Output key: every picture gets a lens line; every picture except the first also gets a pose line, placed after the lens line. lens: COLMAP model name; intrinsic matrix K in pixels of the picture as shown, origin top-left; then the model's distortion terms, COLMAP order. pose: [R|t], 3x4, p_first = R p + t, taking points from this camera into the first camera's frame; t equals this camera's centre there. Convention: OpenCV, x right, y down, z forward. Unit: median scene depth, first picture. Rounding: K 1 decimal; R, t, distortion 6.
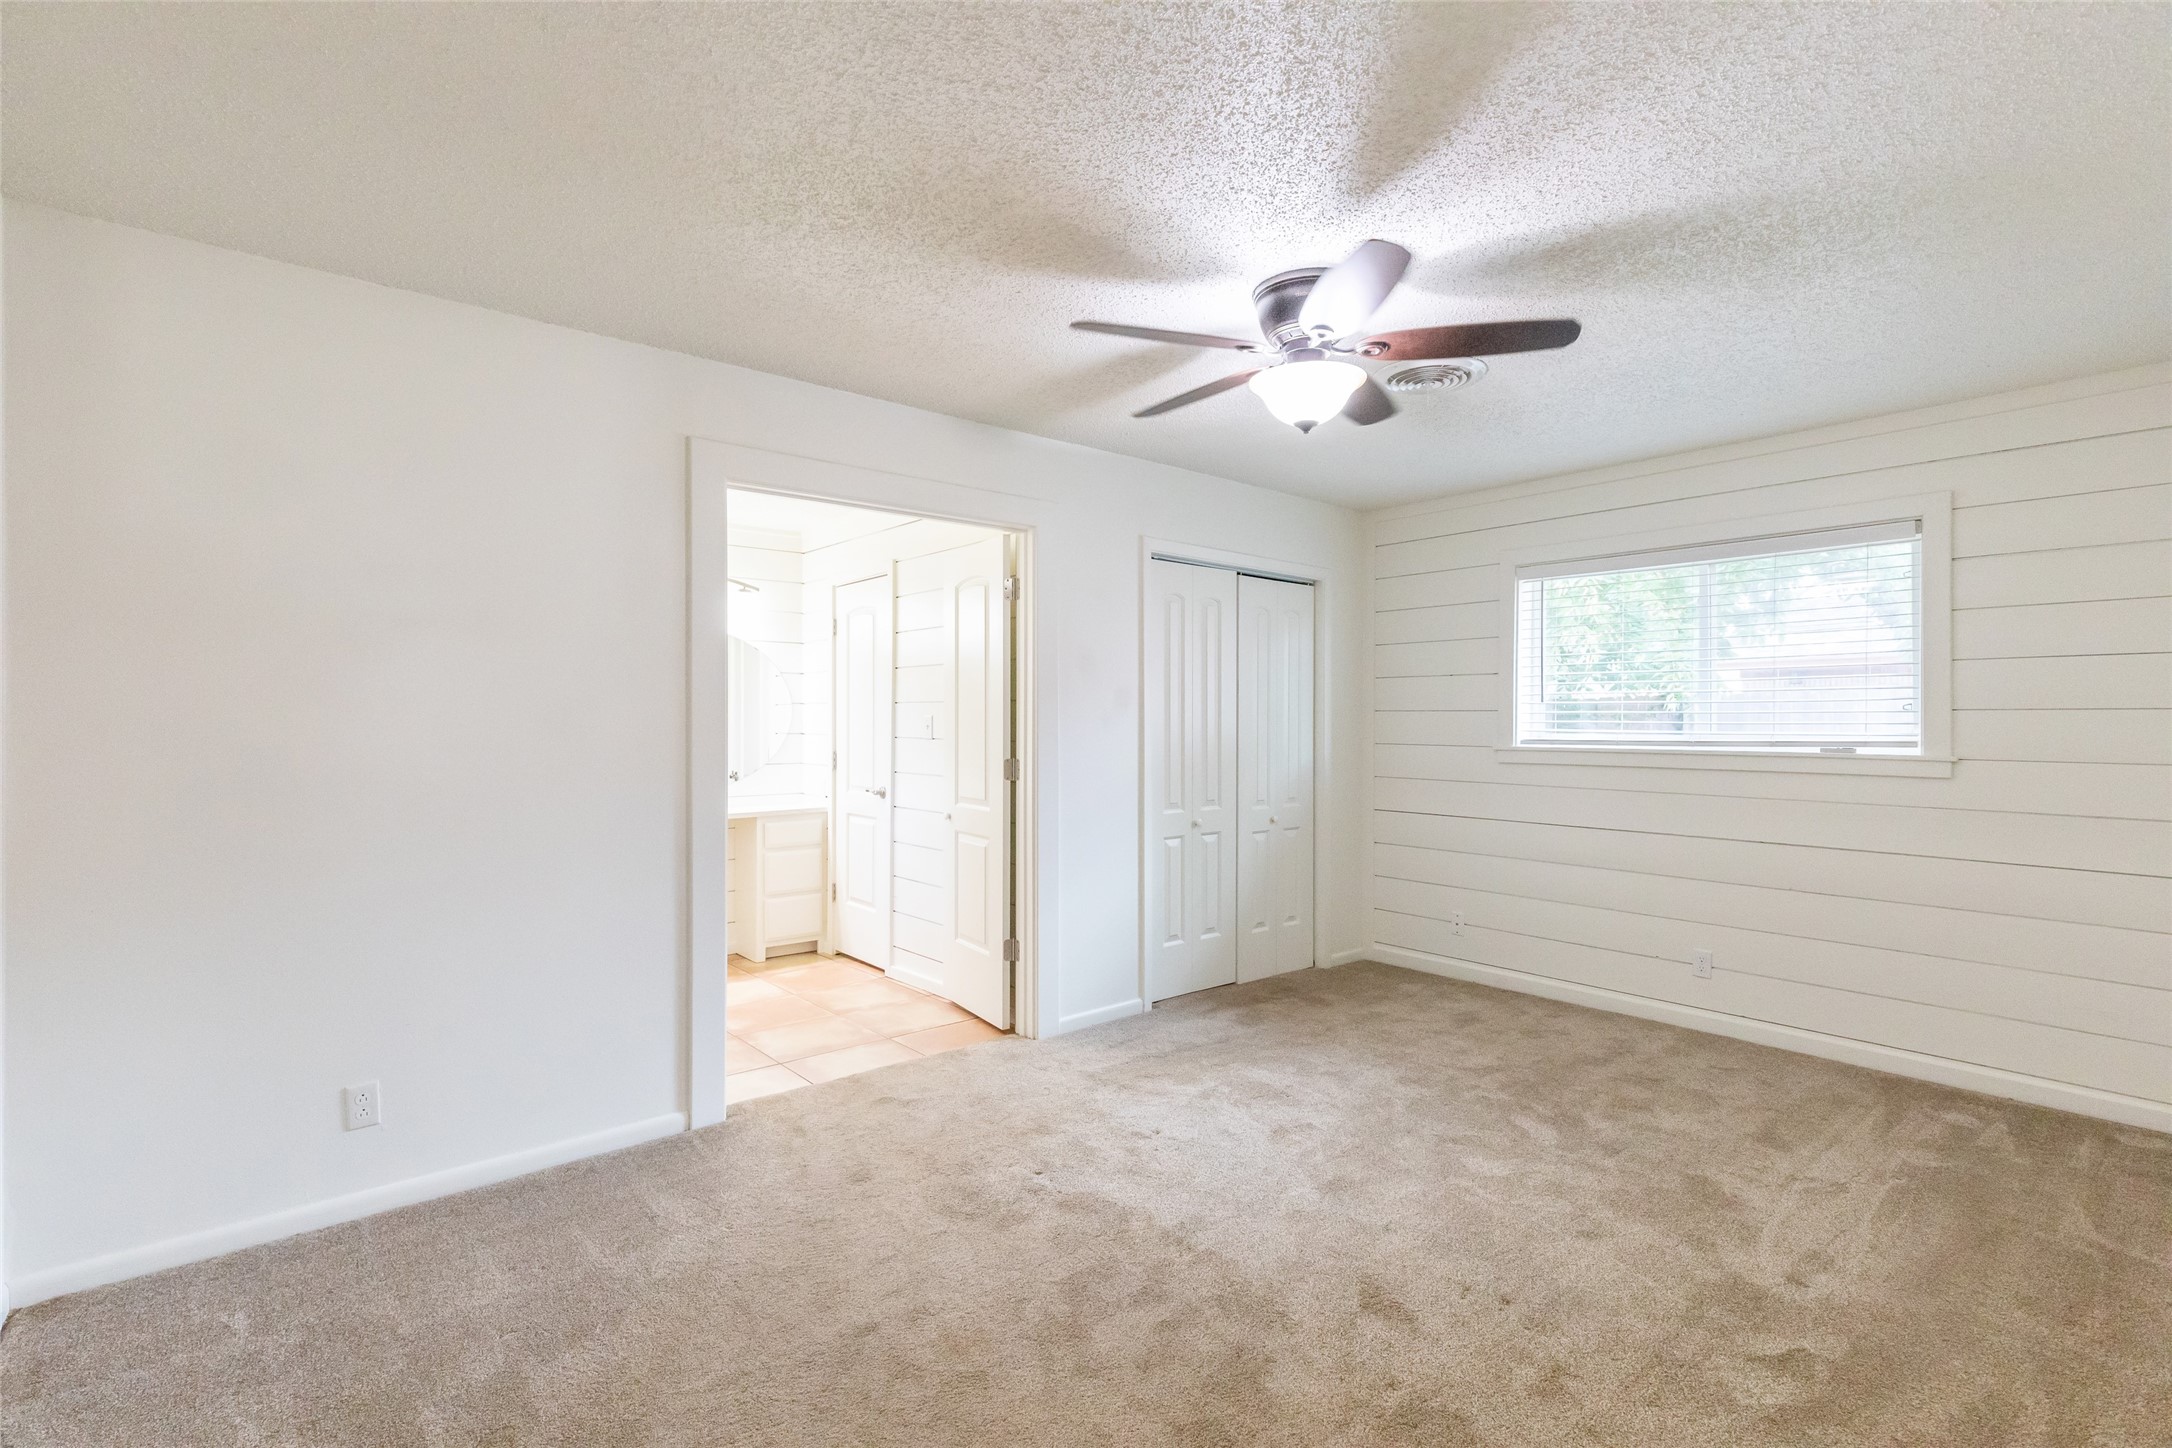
lens RADIAL K [[1001.1, 0, 1093.3], [0, 1001.1, 732.4], [0, 0, 1]] dist [0.011825, -0.000445]
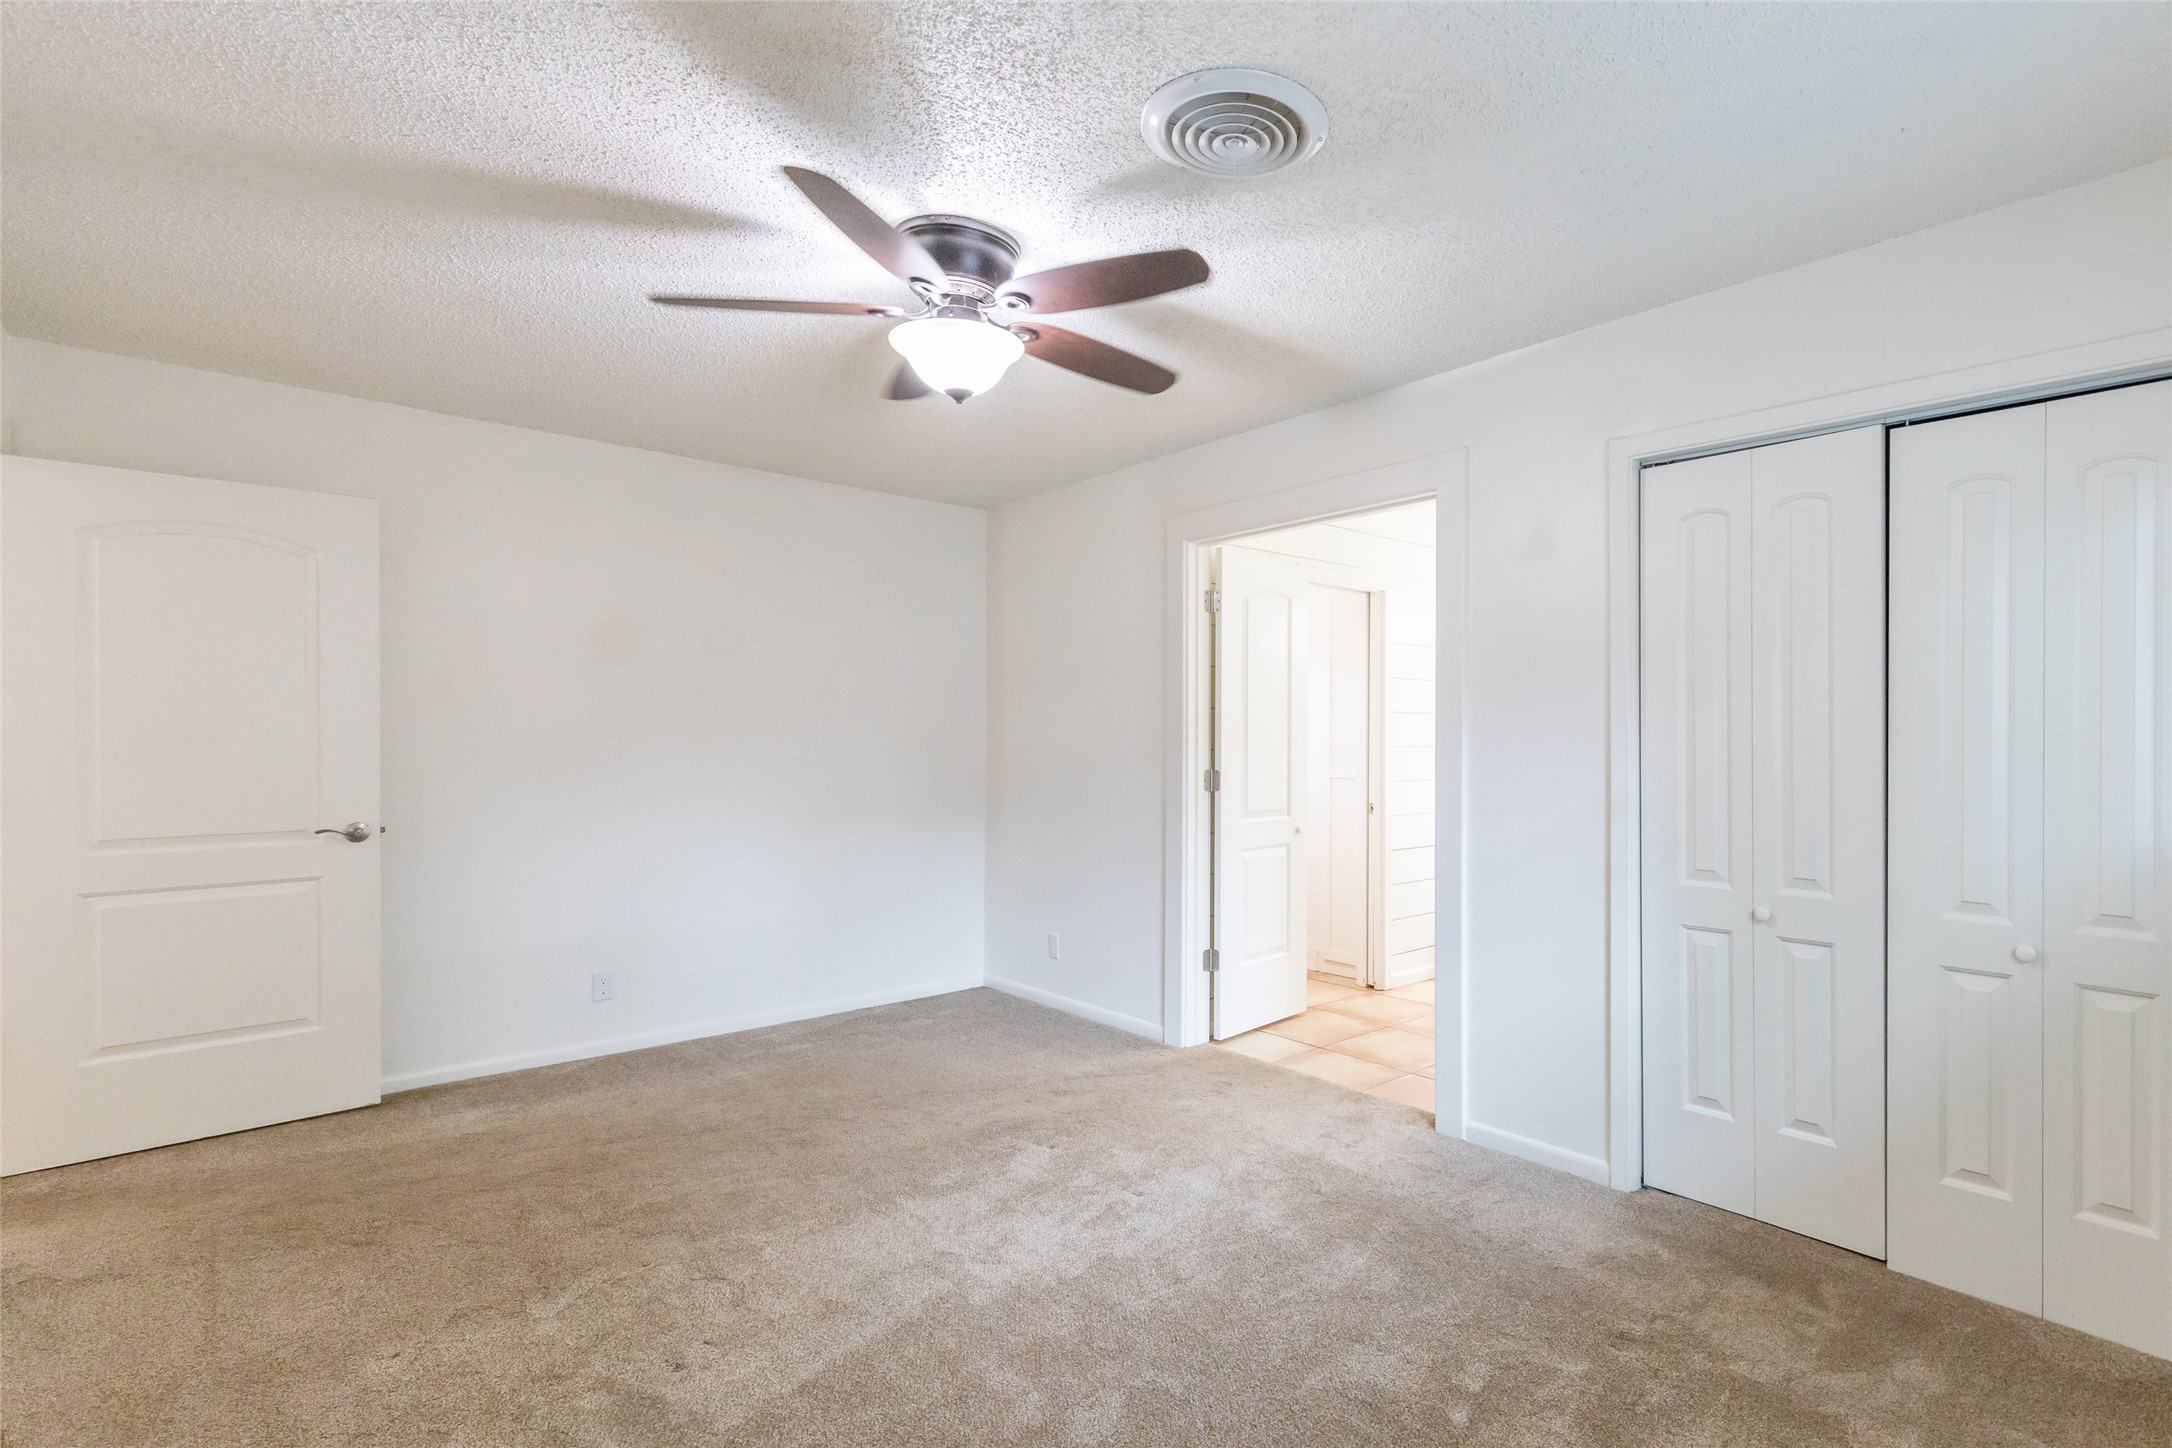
lens RADIAL K [[974.7, 0, 1084.7], [0, 974.7, 733.0], [0, 0, 1]] dist [0.011528, -0.004294]
pose [[0.051935, 0.009530, -0.998605, 0.664770], [-0.000406, 0.999955, 0.009521, -0.015990], [0.998650, -0.000089, 0.051936, 0.644916]]
